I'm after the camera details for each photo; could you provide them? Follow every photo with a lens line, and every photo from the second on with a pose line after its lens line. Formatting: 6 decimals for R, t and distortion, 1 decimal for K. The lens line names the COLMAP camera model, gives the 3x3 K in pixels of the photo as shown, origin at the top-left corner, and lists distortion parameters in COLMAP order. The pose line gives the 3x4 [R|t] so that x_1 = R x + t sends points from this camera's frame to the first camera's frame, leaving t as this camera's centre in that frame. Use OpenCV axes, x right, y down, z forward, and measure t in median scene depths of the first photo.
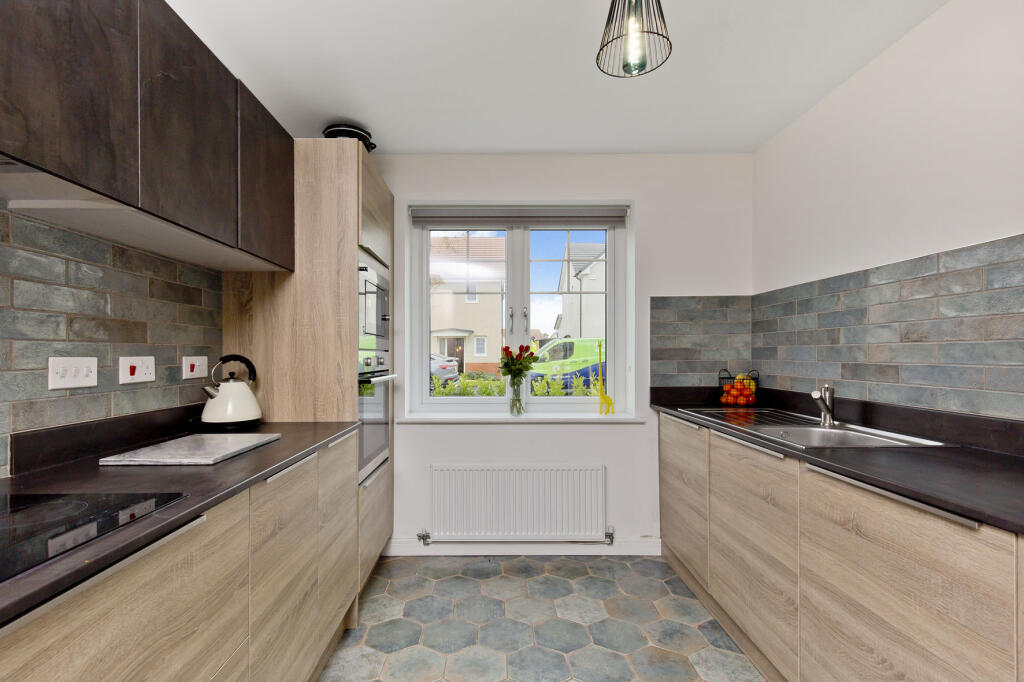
lens RADIAL K [[480.7, 0, 507.4], [0, 480.7, 353.4], [0, 0, 1]] dist [0.001432, 0.000077]
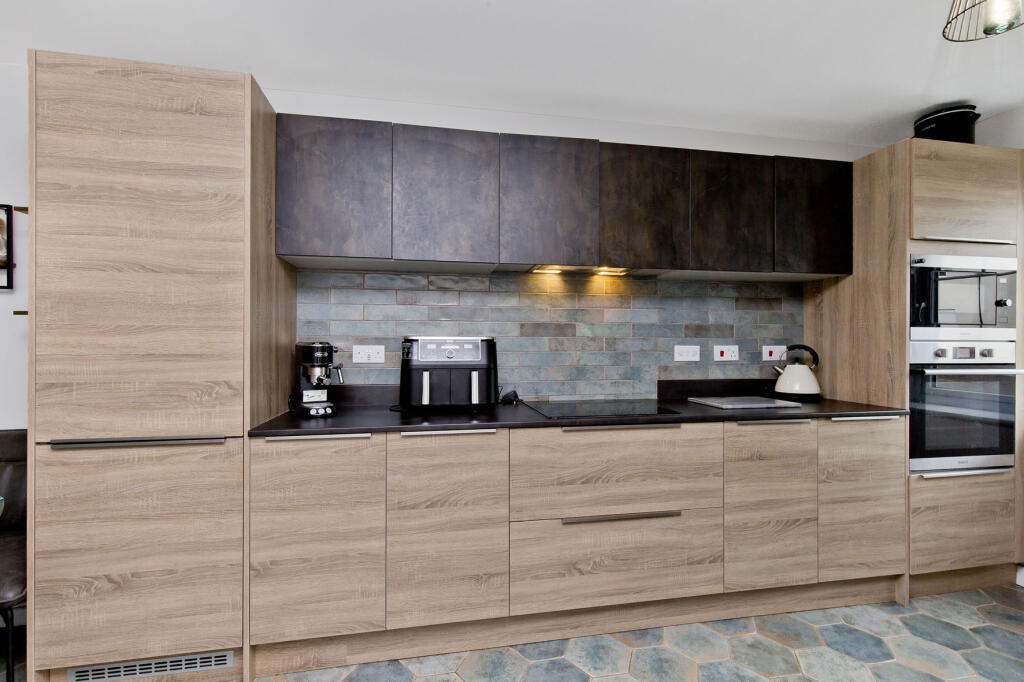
lens RADIAL K [[472.5, 0, 512.0], [0, 472.5, 341.0], [0, 0, 1]] dist [0.002699, 0.000197]
pose [[0.175587, -0.001511, -0.984463, 0.624263], [0.000012, 0.999999, -0.001532, -0.005727], [0.984464, 0.000257, 0.175587, -0.028207]]
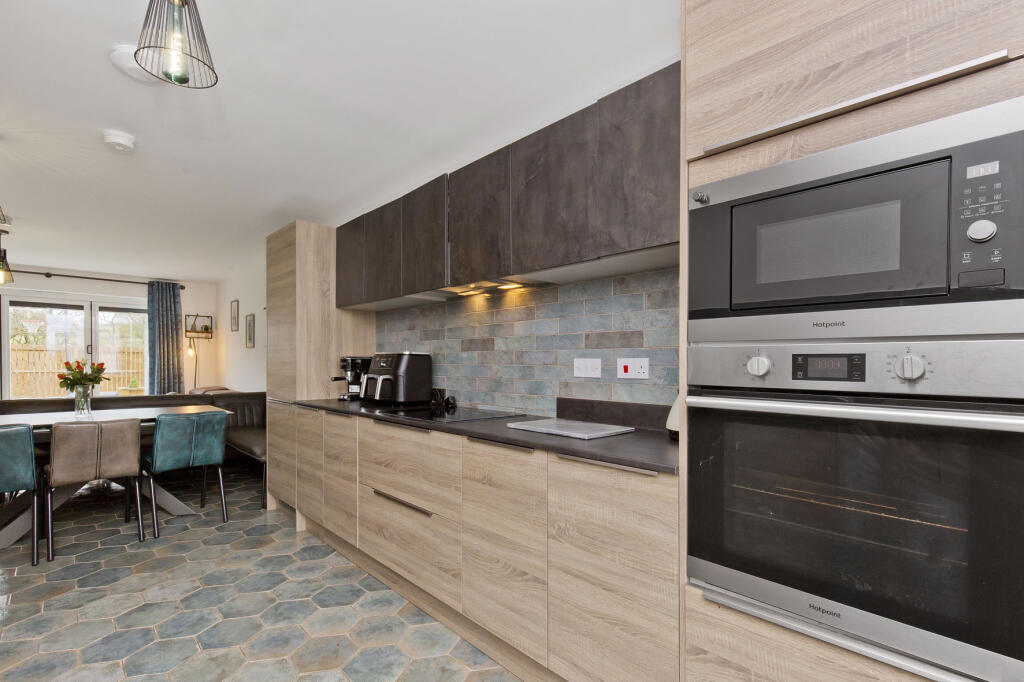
lens RADIAL K [[478.2, 0, 514.1], [0, 478.2, 369.8], [0, 0, 1]] dist [0.000018, 0.000127]
pose [[-0.736692, 0.001311, -0.676227, 0.271271], [-0.007510, 0.999921, 0.010120, 0.022202], [0.676187, 0.012533, -0.736624, 1.459673]]
